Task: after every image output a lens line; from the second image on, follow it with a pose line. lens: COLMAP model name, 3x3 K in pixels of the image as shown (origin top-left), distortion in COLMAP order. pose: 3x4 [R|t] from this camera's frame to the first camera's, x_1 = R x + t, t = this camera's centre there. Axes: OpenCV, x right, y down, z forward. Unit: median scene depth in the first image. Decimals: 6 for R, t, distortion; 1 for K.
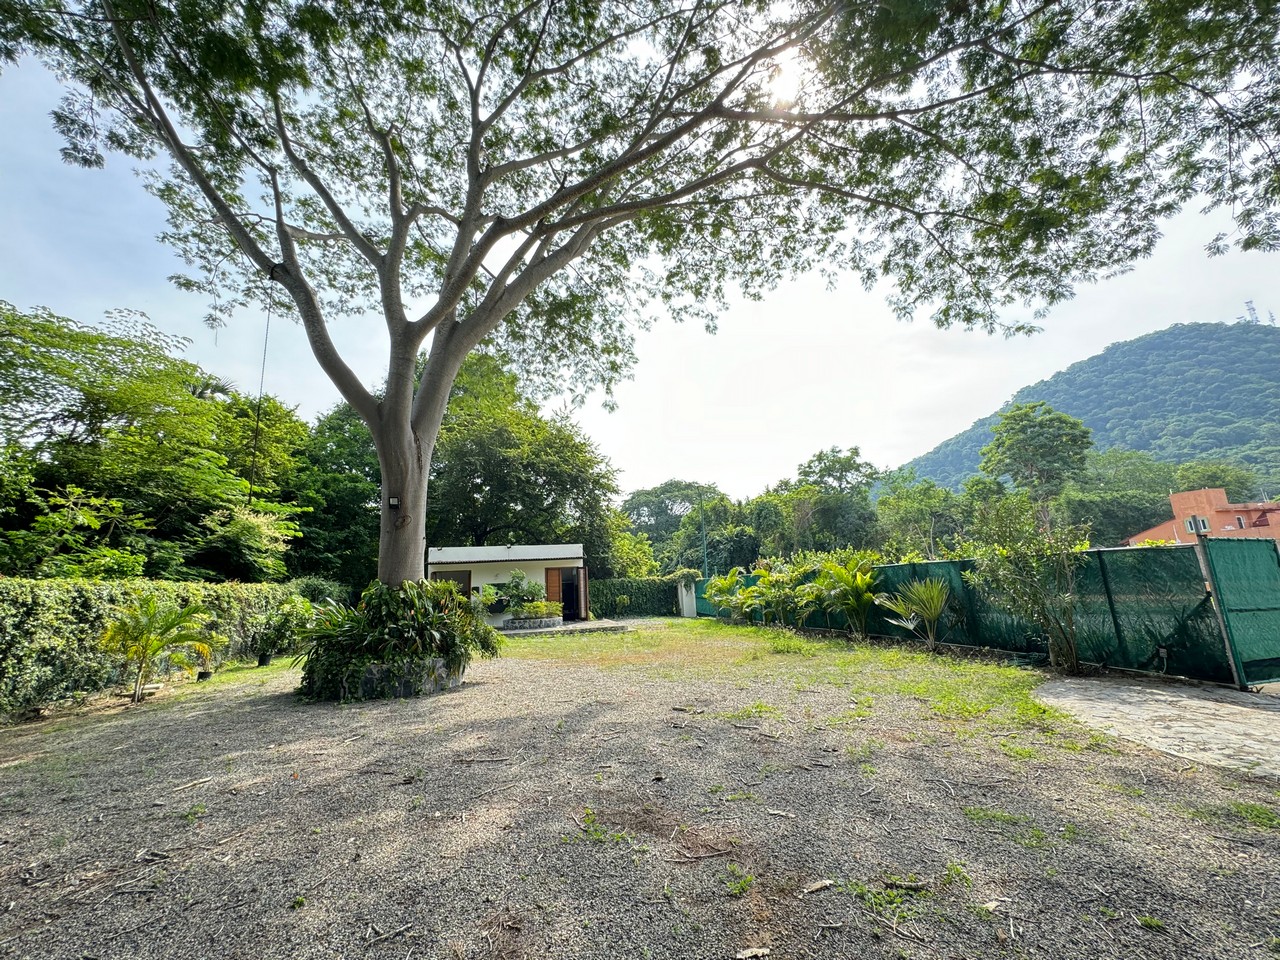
lens RADIAL K [[514.0, 0, 641.9], [0, 514.0, 484.0], [0, 0, 1]] dist [-0.012732, 0.000707]
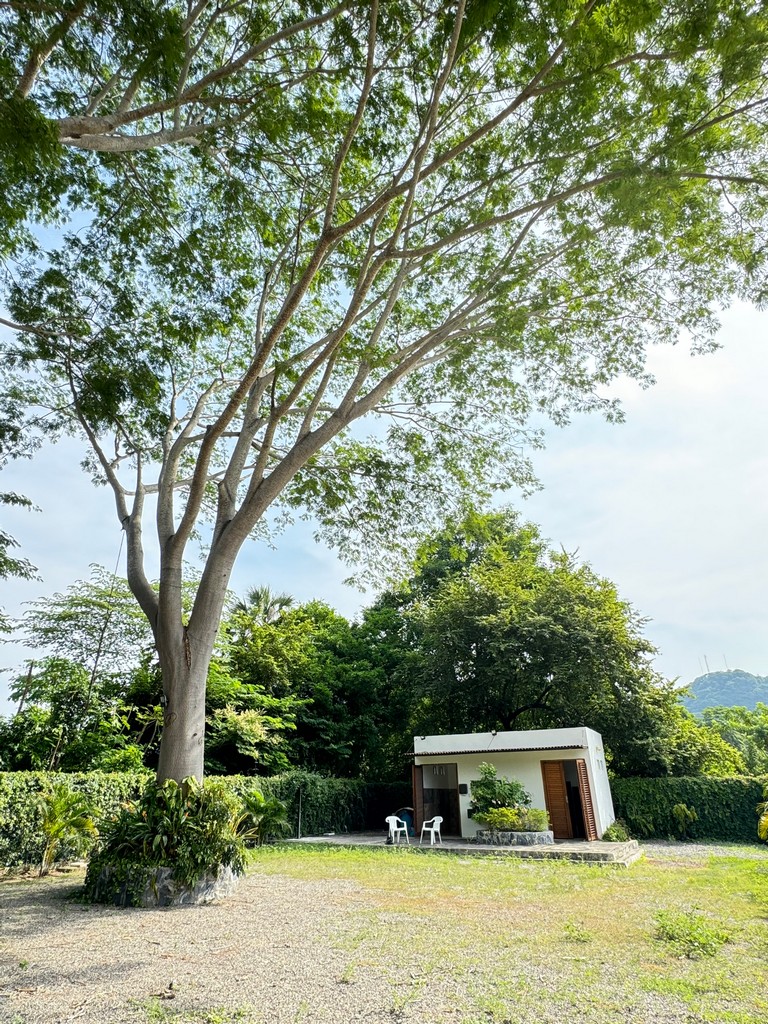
lens RADIAL K [[567.6, 0, 380.0], [0, 567.6, 512.3], [0, 0, 1]] dist [-0.006060, 0.000742]
pose [[0.732953, -0.266806, -0.625775, 0.376061], [0.108184, 0.953888, -0.279988, 0.021801], [0.671622, 0.137519, 0.728020, 0.200661]]
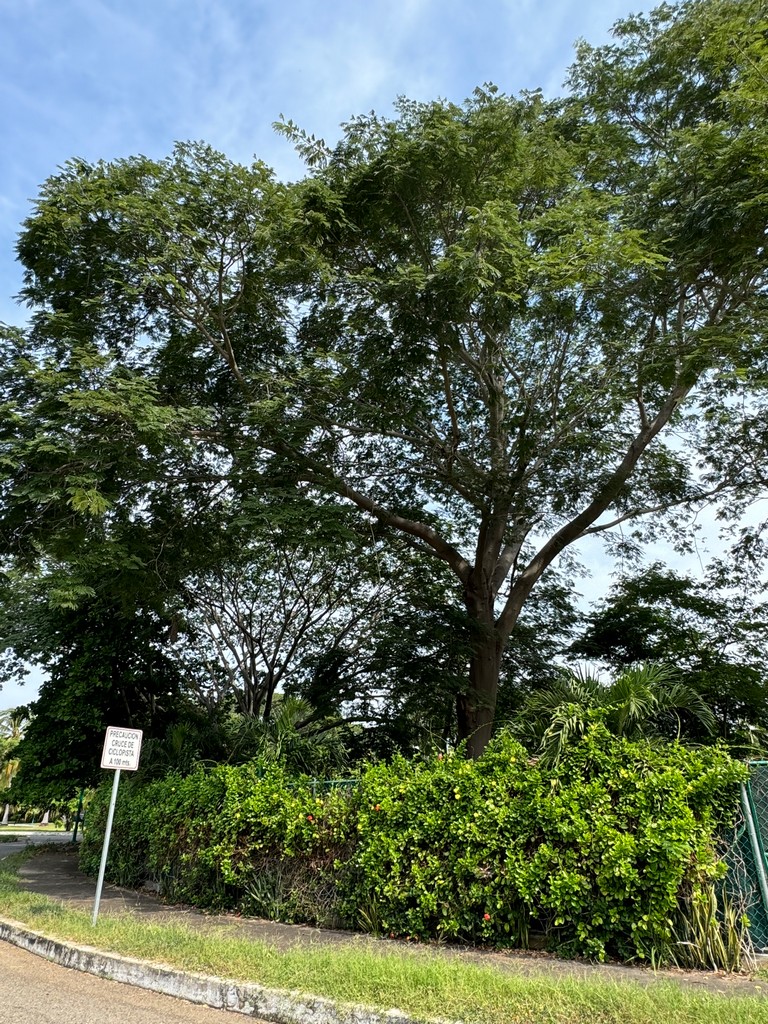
lens RADIAL K [[638.2, 0, 380.7], [0, 638.2, 510.9], [0, 0, 1]] dist [-0.010609, 0.008486]
pose [[-0.459776, -0.333898, -0.822872, 0.978863], [0.196038, 0.865598, -0.460770, 0.008528], [0.866127, -0.373165, -0.332524, 0.226054]]
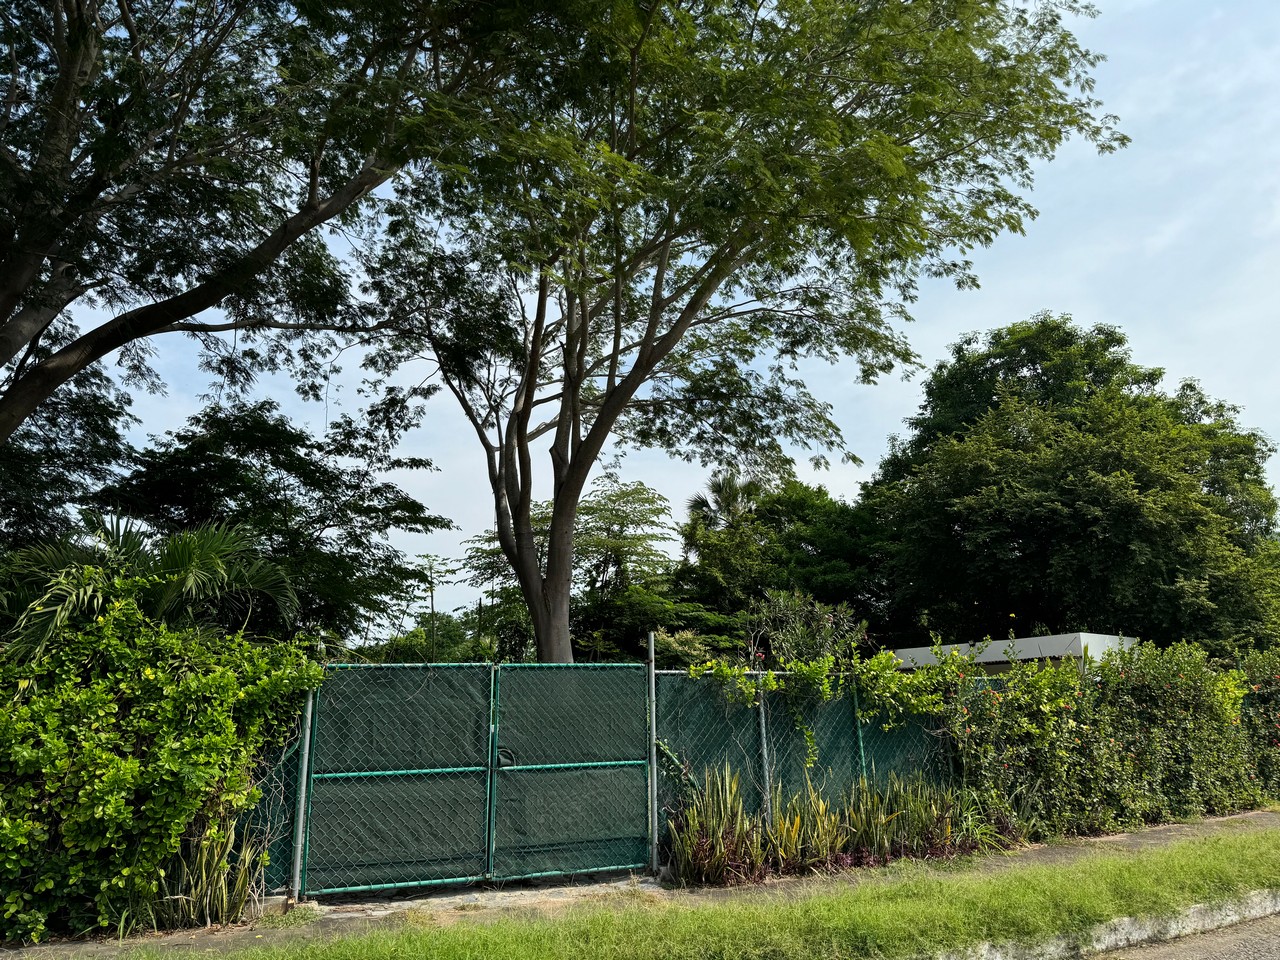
lens RADIAL K [[899.4, 0, 639.5], [0, 899.4, 483.7], [0, 0, 1]] dist [0.037512, -0.048512]
pose [[0.359831, -0.204141, -0.910411, 0.957108], [0.183472, 0.972200, -0.145480, 0.013135], [0.914800, -0.114686, 0.387282, 0.212110]]
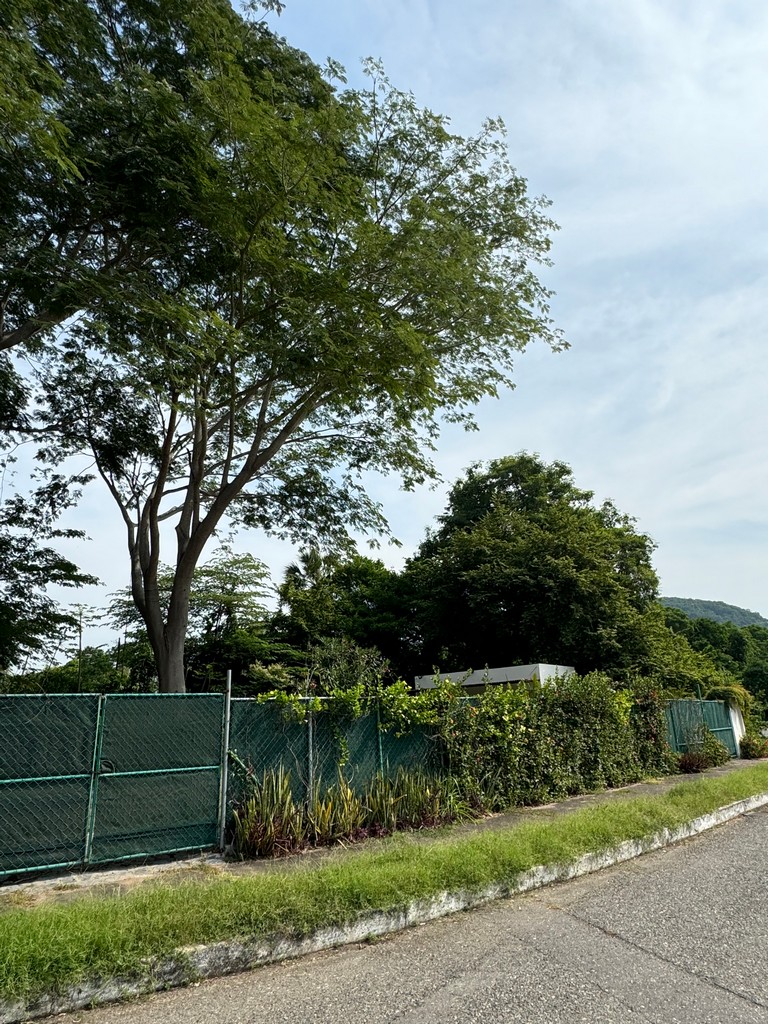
lens RADIAL K [[638.2, 0, 382.3], [0, 638.2, 513.6], [0, 0, 1]] dist [-0.010609, 0.008486]
pose [[0.535368, -0.242421, -0.809082, 0.966333], [0.177113, 0.968849, -0.173095, 0.012272], [0.825840, -0.050630, 0.561627, 0.236575]]
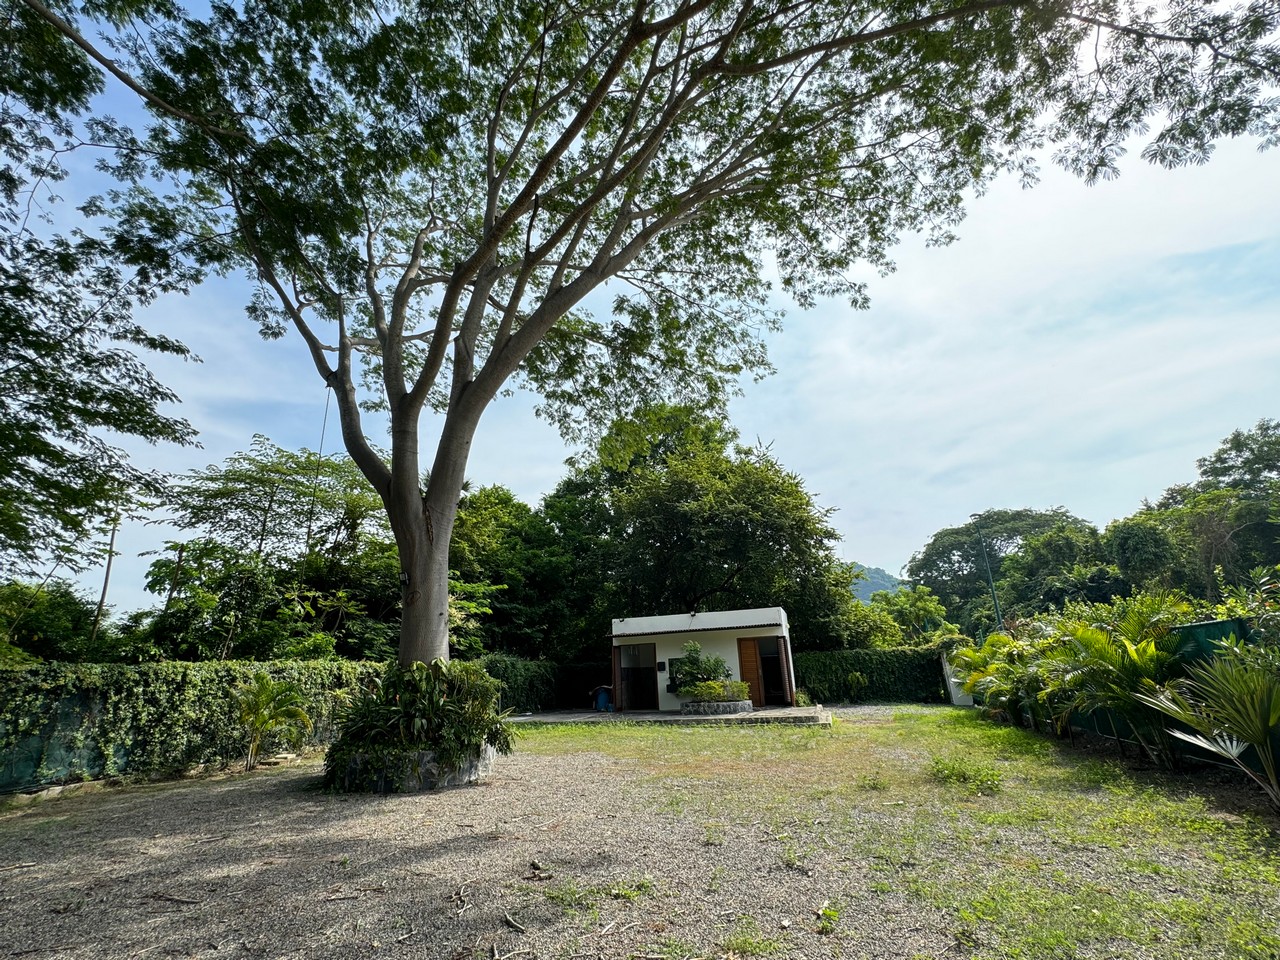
lens RADIAL K [[570.4, 0, 639.6], [0, 570.4, 484.3], [0, 0, 1]] dist [-0.005793, 0.001959]
pose [[0.848993, -0.158196, -0.504168, 0.246534], [0.108095, 0.985951, -0.127341, 0.024525], [0.517229, 0.053614, 0.854166, 0.159526]]
